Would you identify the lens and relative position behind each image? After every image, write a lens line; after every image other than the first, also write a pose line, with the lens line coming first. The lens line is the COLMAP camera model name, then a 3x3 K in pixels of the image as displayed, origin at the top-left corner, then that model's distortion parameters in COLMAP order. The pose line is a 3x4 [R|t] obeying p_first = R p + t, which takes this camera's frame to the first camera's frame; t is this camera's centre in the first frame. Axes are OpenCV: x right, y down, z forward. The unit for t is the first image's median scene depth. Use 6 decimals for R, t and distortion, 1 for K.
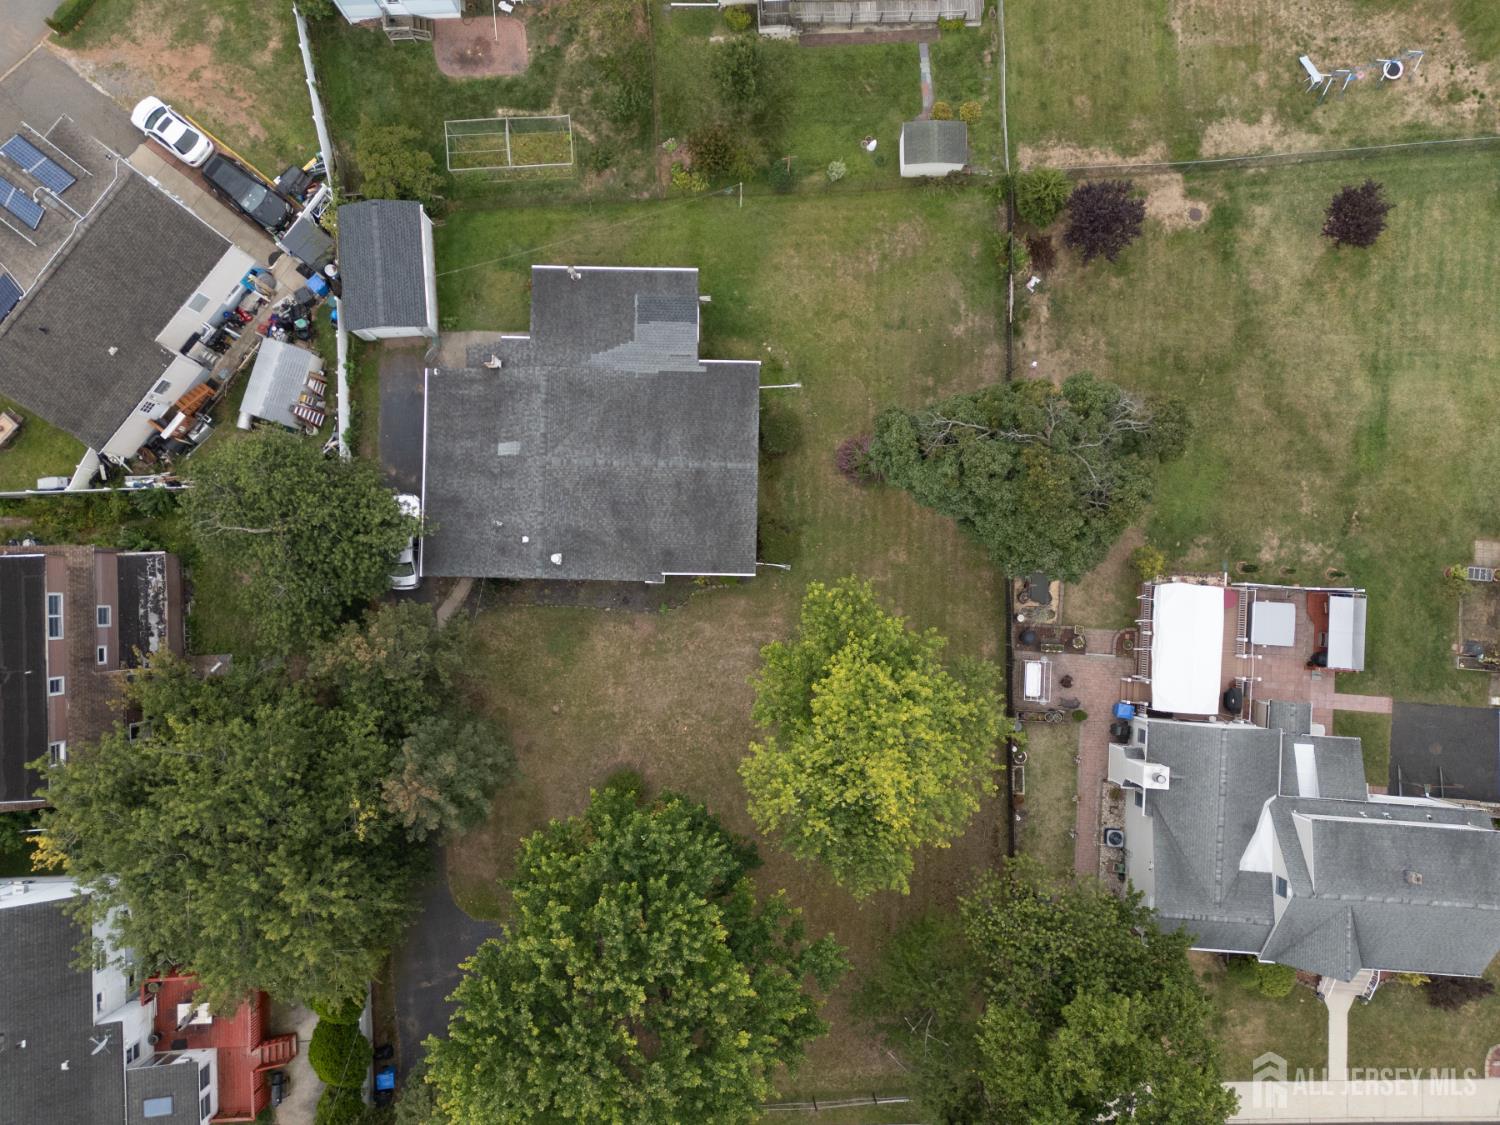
lens RADIAL K [[1182.0, 0, 753.7], [0, 1182.0, 561.4], [0, 0, 1]] dist [0.085147, -0.084716]
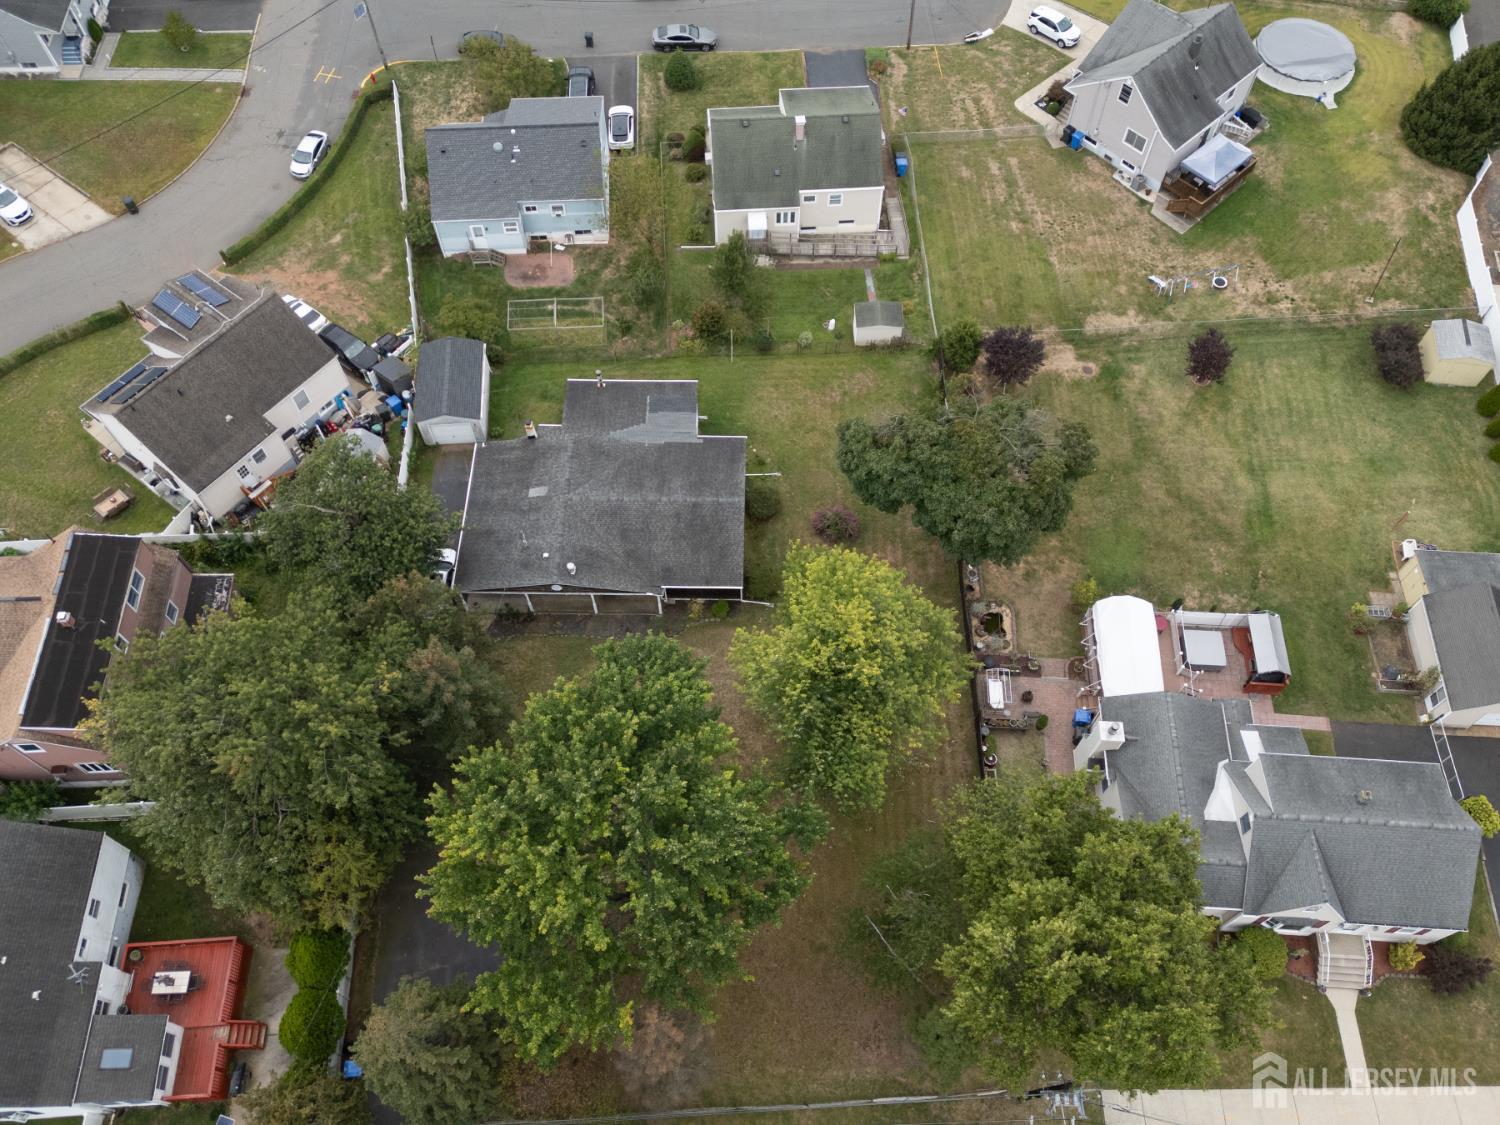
lens RADIAL K [[1182.0, 0, 753.7], [0, 1182.0, 561.4], [0, 0, 1]] dist [0.085147, -0.084716]
pose [[0.999986, -0.004958, 0.002011, 0.009381], [0.005319, 0.881078, -0.472941, 0.504291], [0.000573, 0.472945, 0.881092, -0.024368]]
